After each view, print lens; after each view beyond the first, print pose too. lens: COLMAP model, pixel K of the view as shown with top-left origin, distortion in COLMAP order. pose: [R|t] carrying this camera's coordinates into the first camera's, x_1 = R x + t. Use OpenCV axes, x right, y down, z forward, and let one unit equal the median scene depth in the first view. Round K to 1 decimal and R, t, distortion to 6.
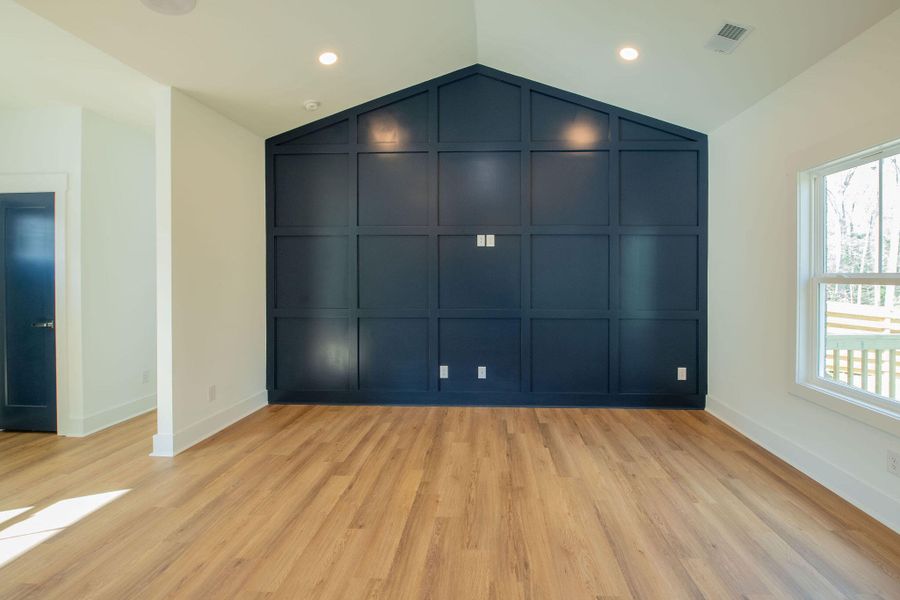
lens RADIAL K [[367.1, 0, 483.5], [0, 367.1, 284.5], [0, 0, 1]] dist [-0.018683, -0.001118]
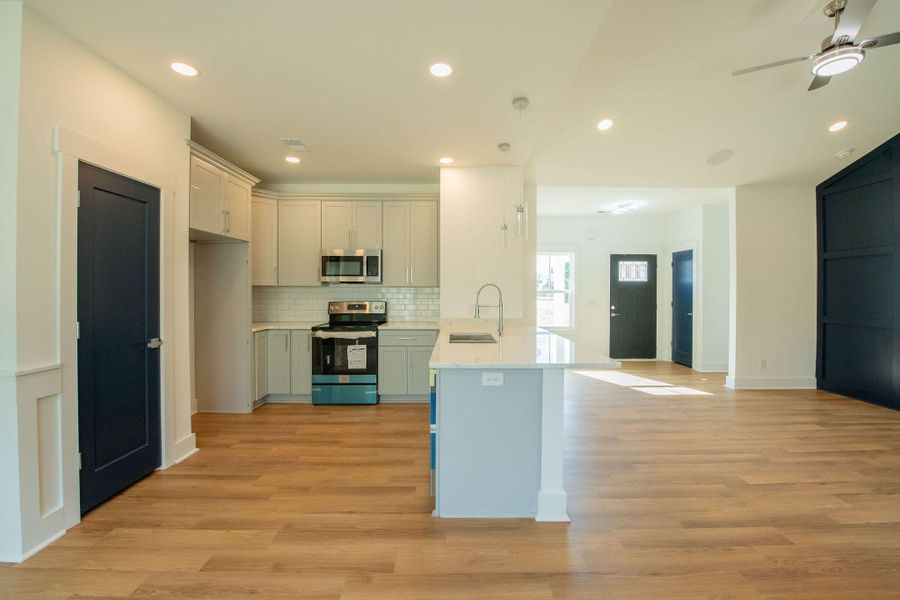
lens RADIAL K [[359.9, 0, 452.9], [0, 359.9, 290.3], [0, 0, 1]] dist [-0.024263, 0.000614]
pose [[0.030517, -0.001337, -0.999533, 0.793718], [-0.021336, 0.999770, -0.001989, 0.009691], [0.999306, 0.021387, 0.030482, -0.436089]]
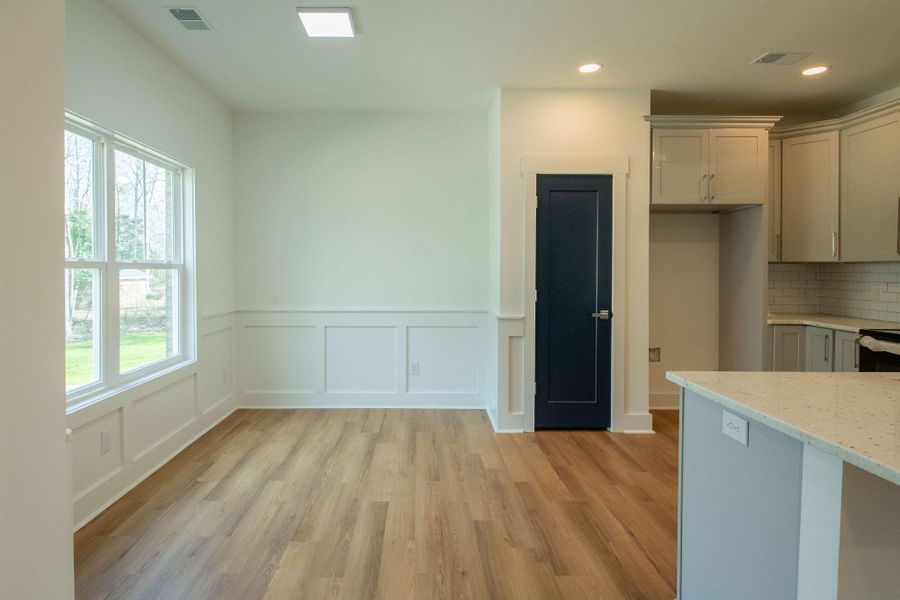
lens RADIAL K [[491.9, 0, 433.4], [0, 491.9, 277.4], [0, 0, 1]] dist [-0.000425, 0.000319]
pose [[-0.999046, -0.007494, -0.043029, 0.447187], [-0.008996, 0.999353, 0.034831, 0.008432], [0.042740, 0.035185, -0.998467, 0.160596]]
